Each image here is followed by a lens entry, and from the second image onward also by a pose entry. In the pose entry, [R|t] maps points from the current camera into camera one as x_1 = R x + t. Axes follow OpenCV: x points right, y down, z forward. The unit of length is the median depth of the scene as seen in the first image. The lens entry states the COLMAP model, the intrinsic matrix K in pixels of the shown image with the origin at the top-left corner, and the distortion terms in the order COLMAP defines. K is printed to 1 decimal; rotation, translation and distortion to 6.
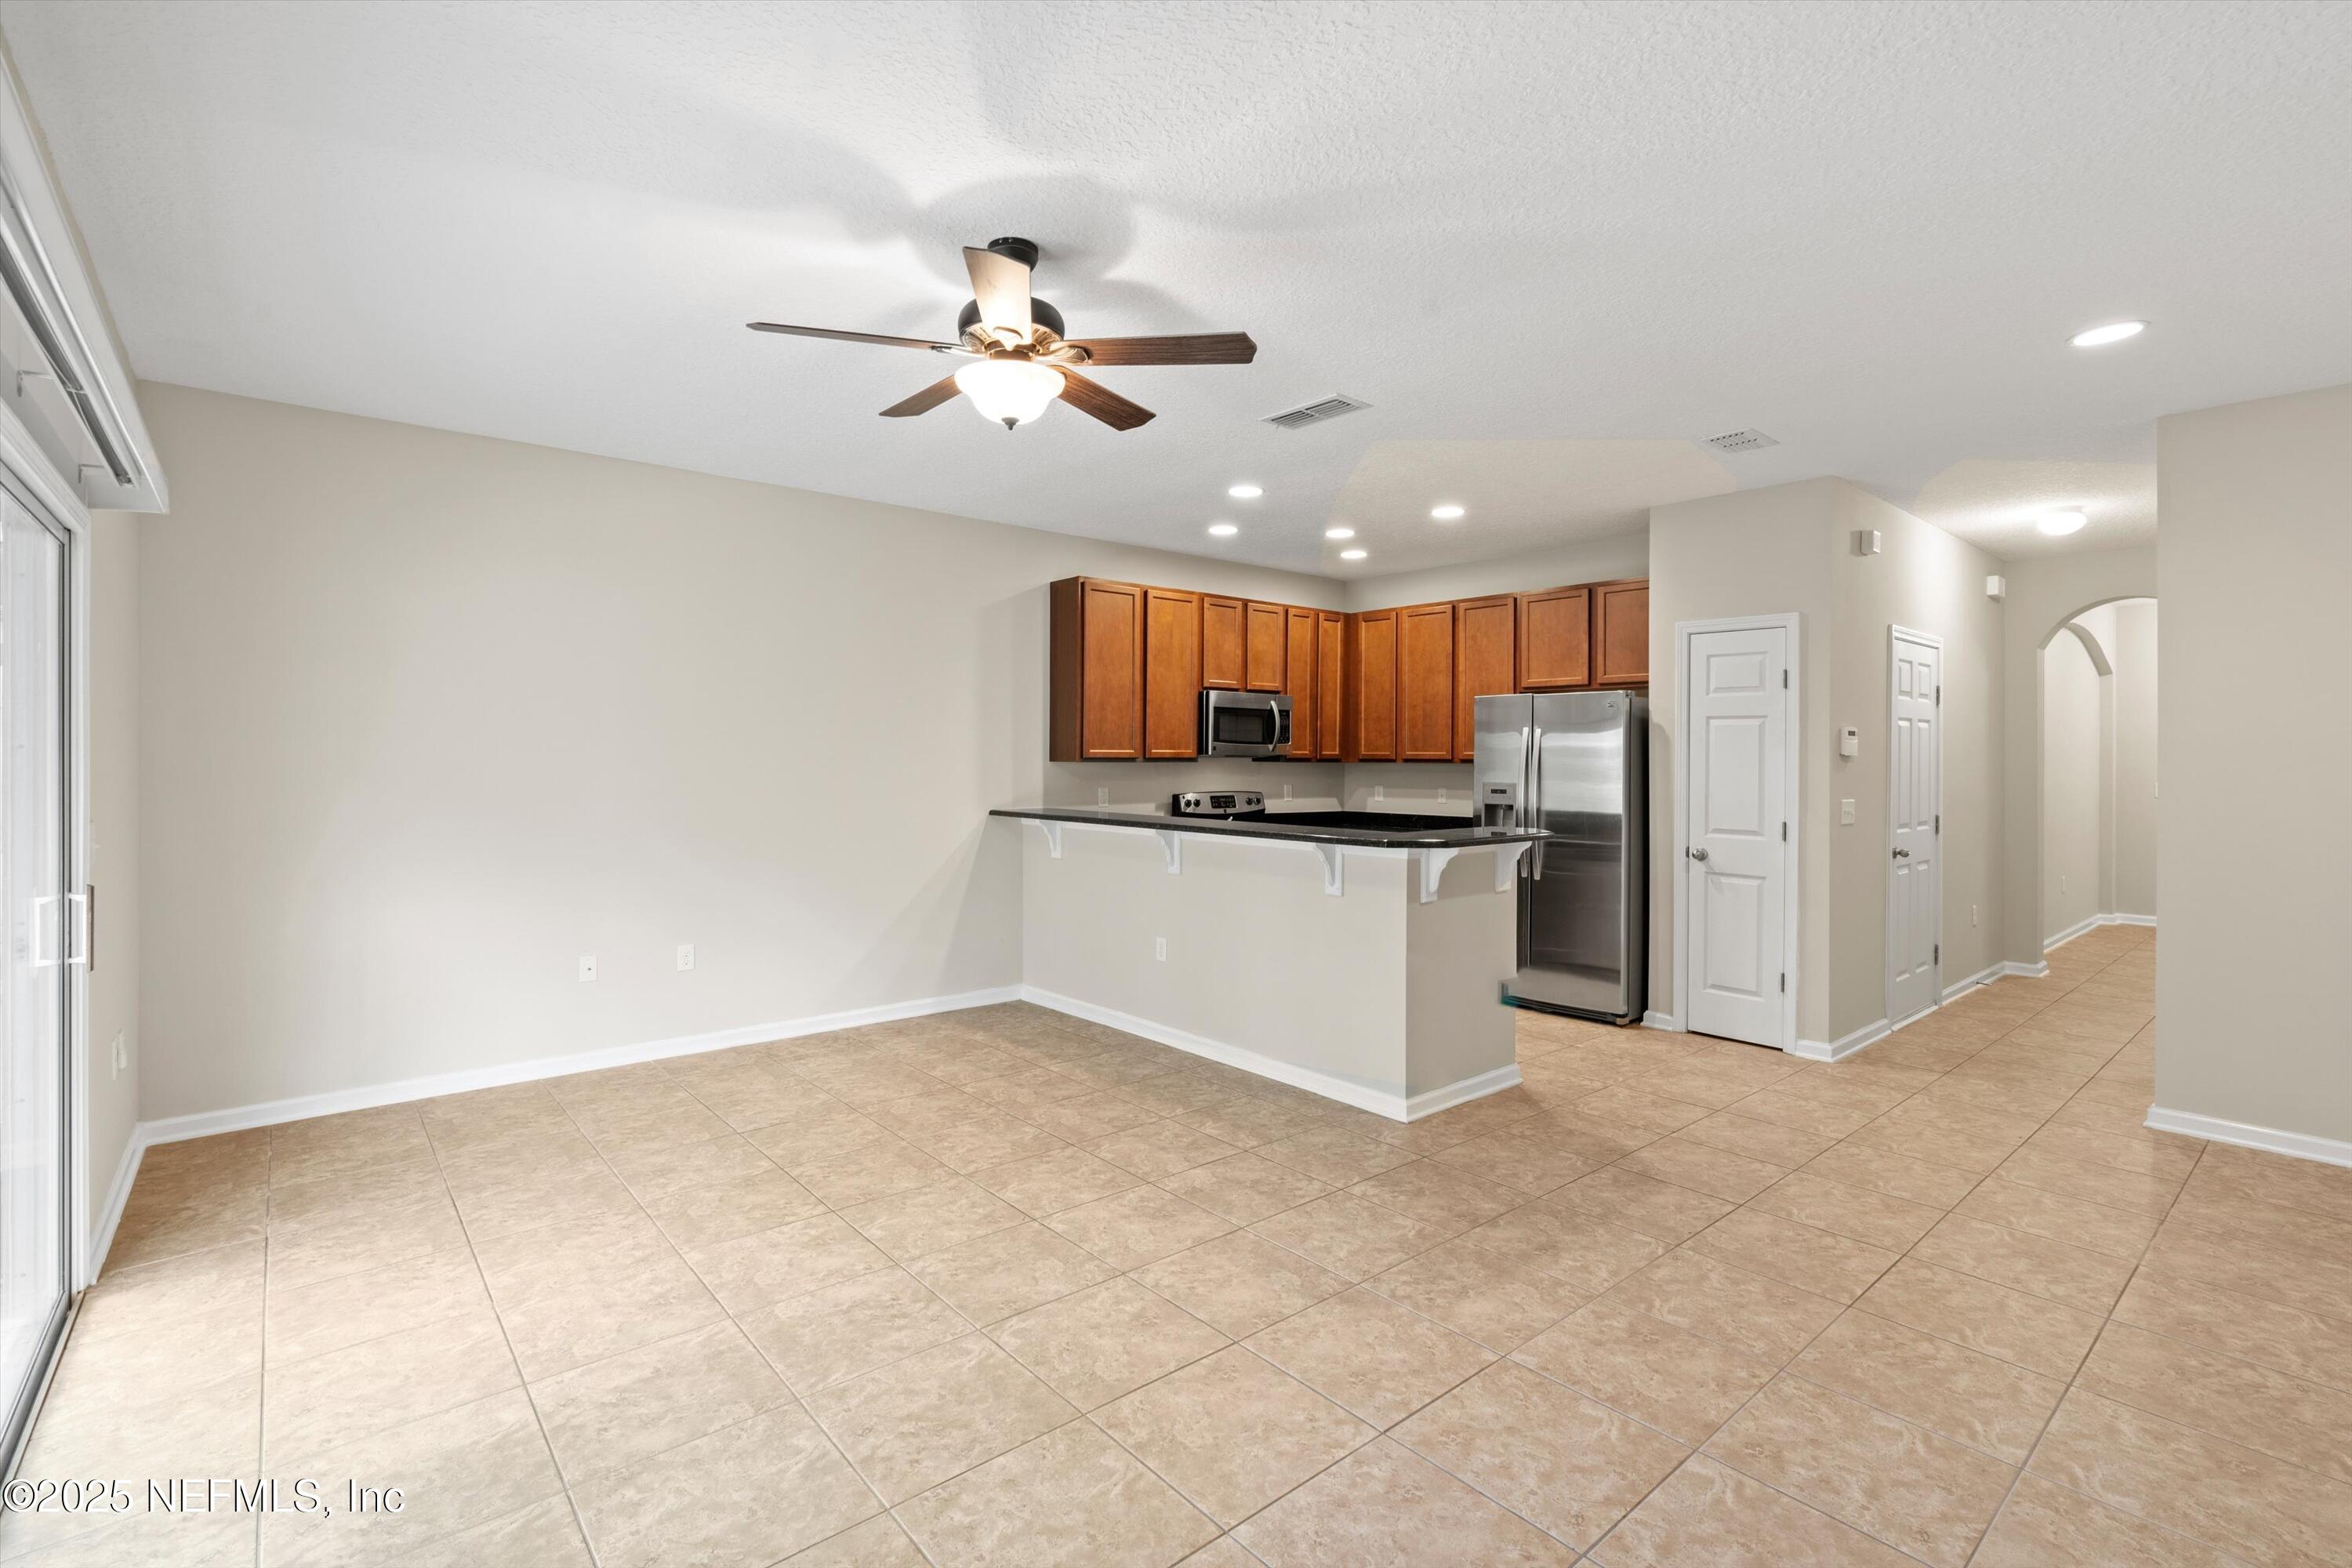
lens RADIAL K [[1058.8, 0, 1177.2], [0, 1058.8, 761.8], [0, 0, 1]] dist [-0.009590, 0.001137]
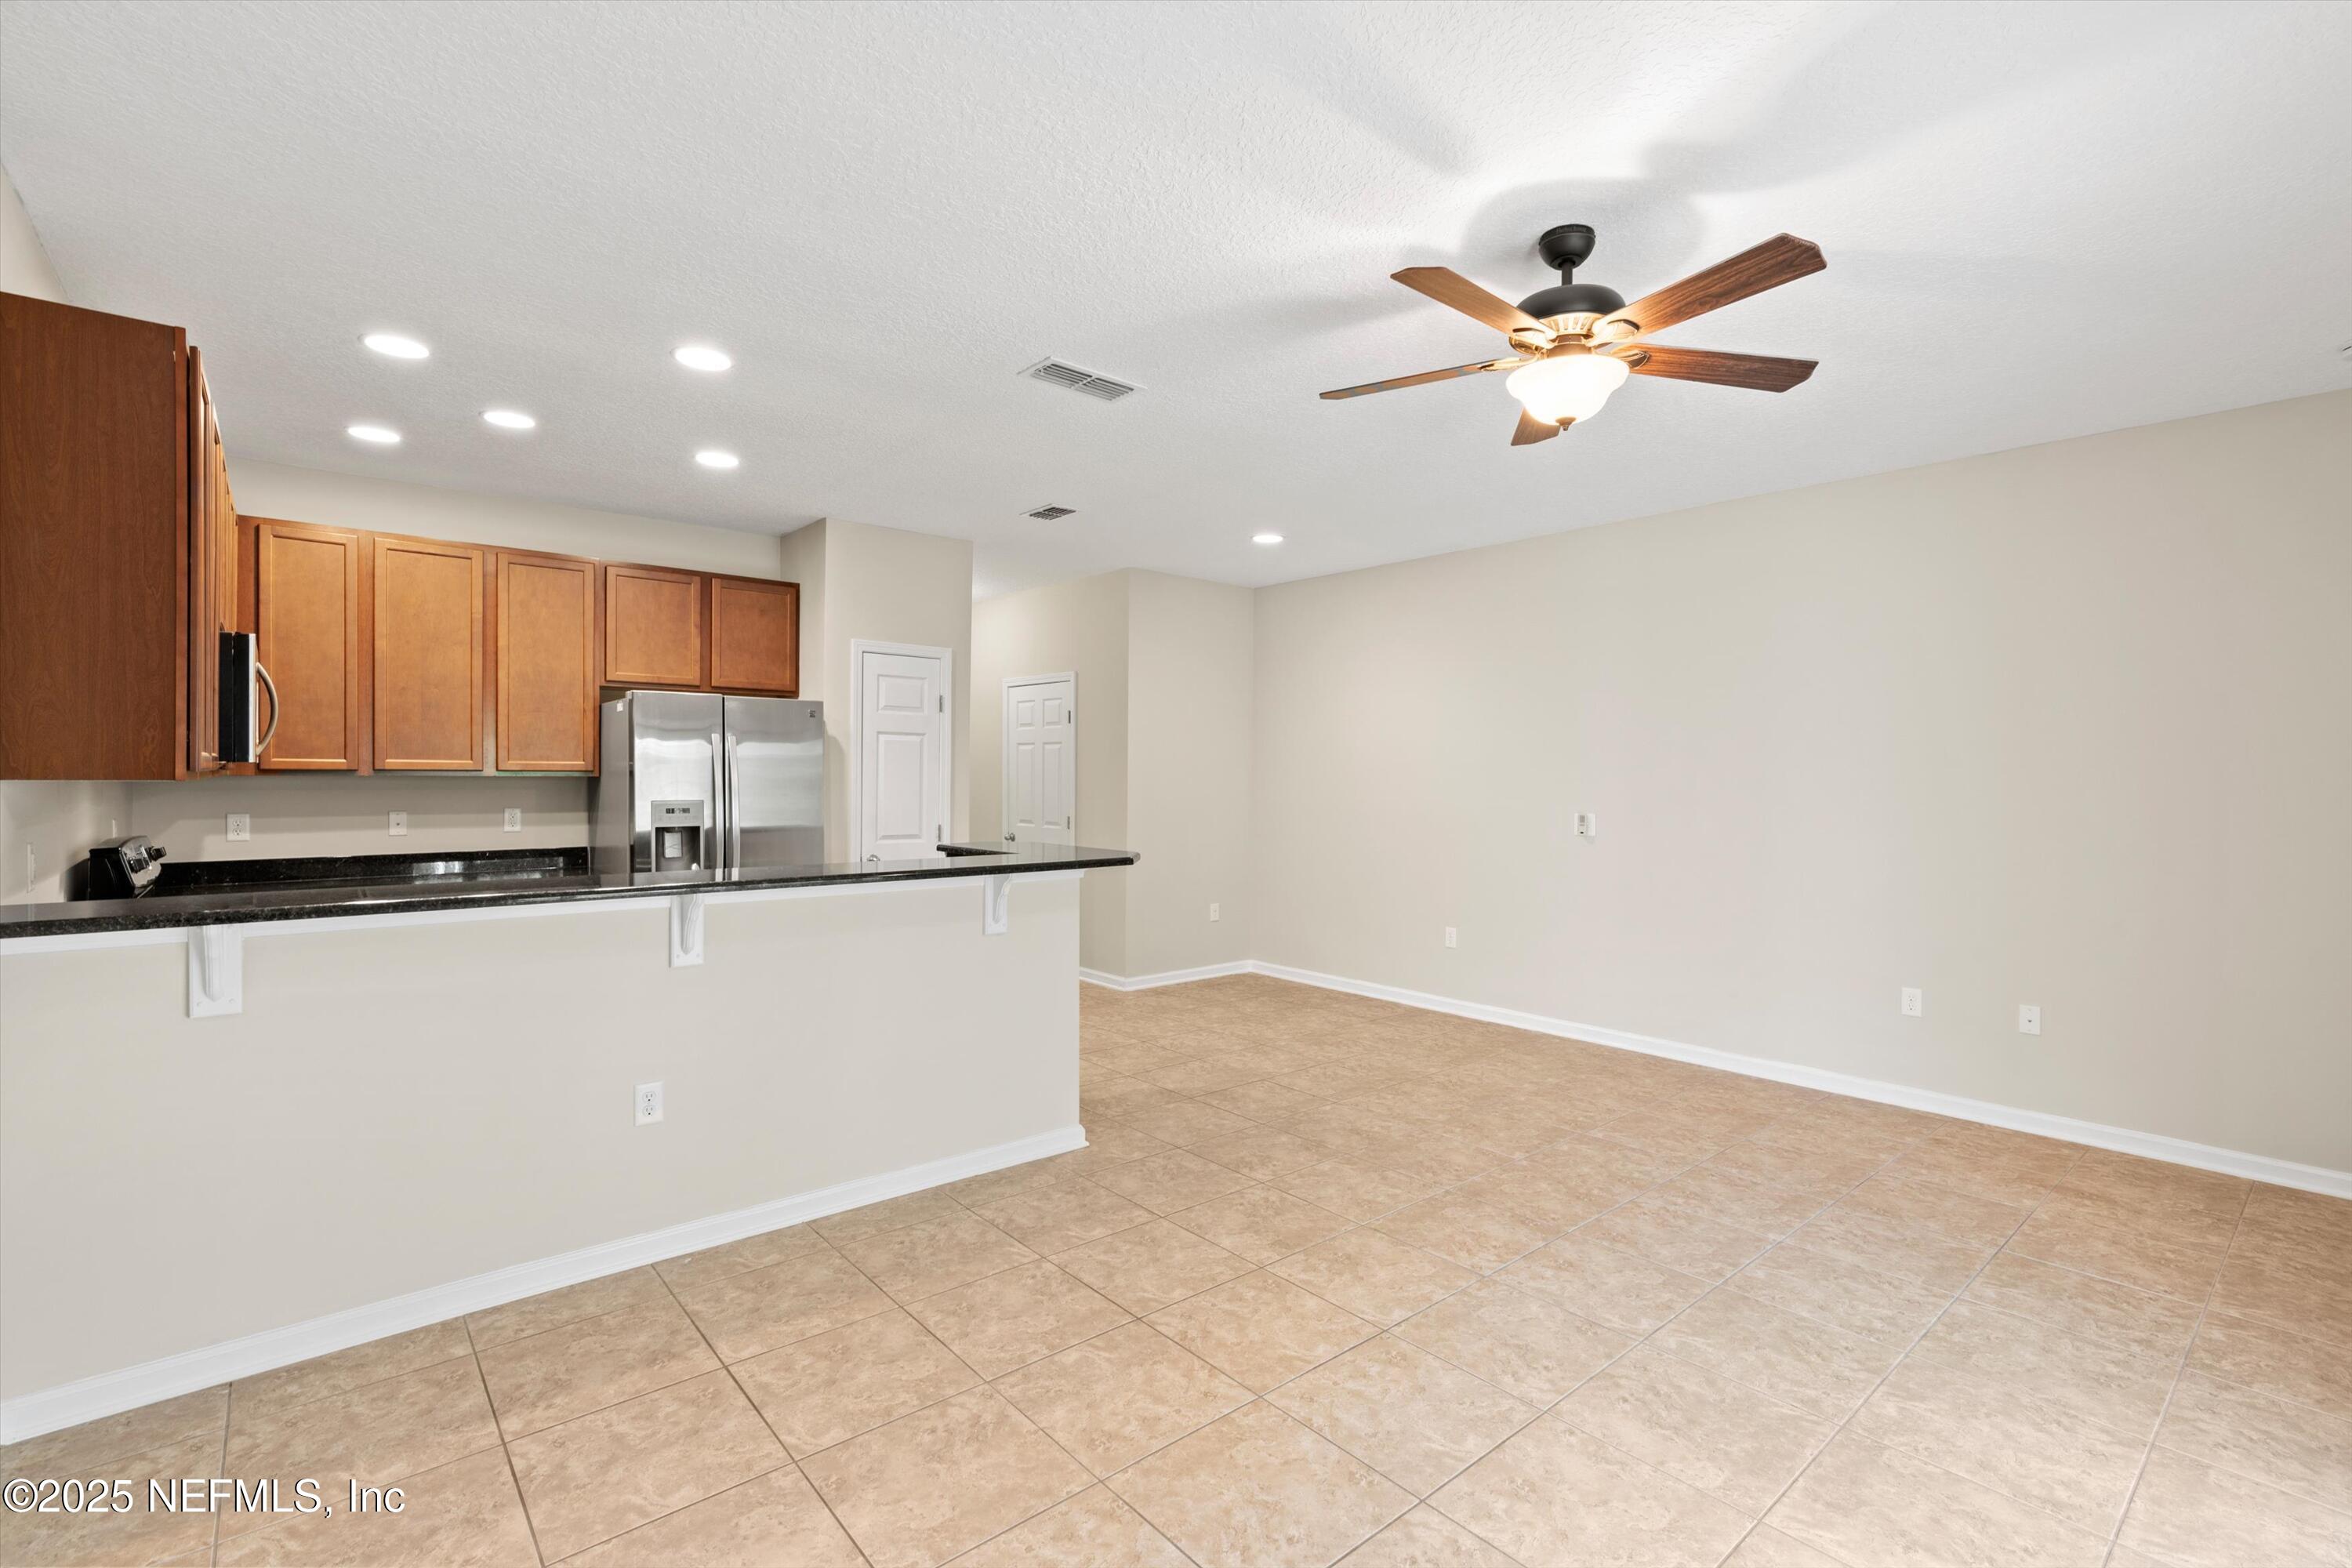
lens RADIAL K [[1058.8, 0, 1176.7], [0, 1058.8, 793.1], [0, 0, 1]] dist [-0.009590, 0.001137]
pose [[0.001388, -0.021646, 0.999765, -0.858278], [-0.002298, 0.999763, 0.021649, -0.006478], [-0.999996, -0.002327, 0.001338, 1.044700]]
